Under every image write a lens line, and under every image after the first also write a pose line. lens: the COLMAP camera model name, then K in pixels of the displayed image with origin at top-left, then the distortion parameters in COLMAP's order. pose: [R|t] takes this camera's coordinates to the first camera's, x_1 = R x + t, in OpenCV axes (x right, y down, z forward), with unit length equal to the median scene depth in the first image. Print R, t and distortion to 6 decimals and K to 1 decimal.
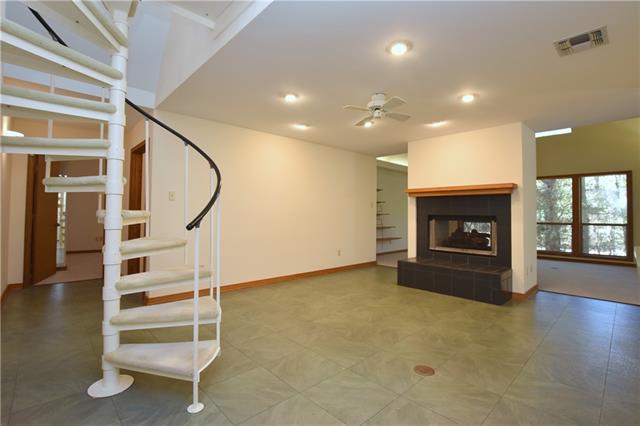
lens RADIAL K [[298.4, 0, 320.0], [0, 298.4, 213.0], [0, 0, 1]] dist [-0.014335, 0.000388]
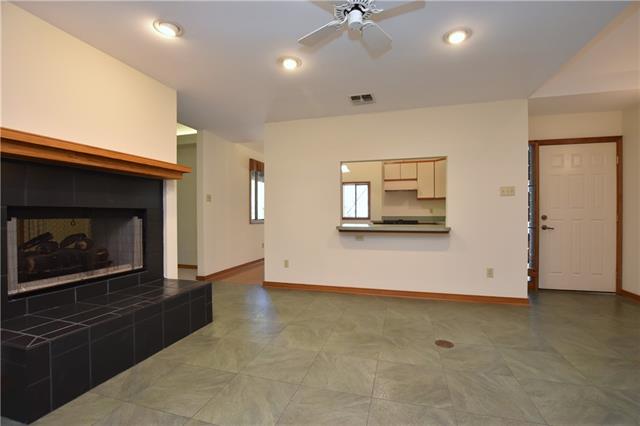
lens RADIAL K [[298.4, 0, 320.0], [0, 298.4, 213.0], [0, 0, 1]] dist [-0.014335, 0.000388]
pose [[-0.522677, -0.003987, 0.852521, -0.304248], [-0.006594, 0.999978, 0.000634, 0.031874], [-0.852505, -0.005290, -0.522692, 1.686355]]
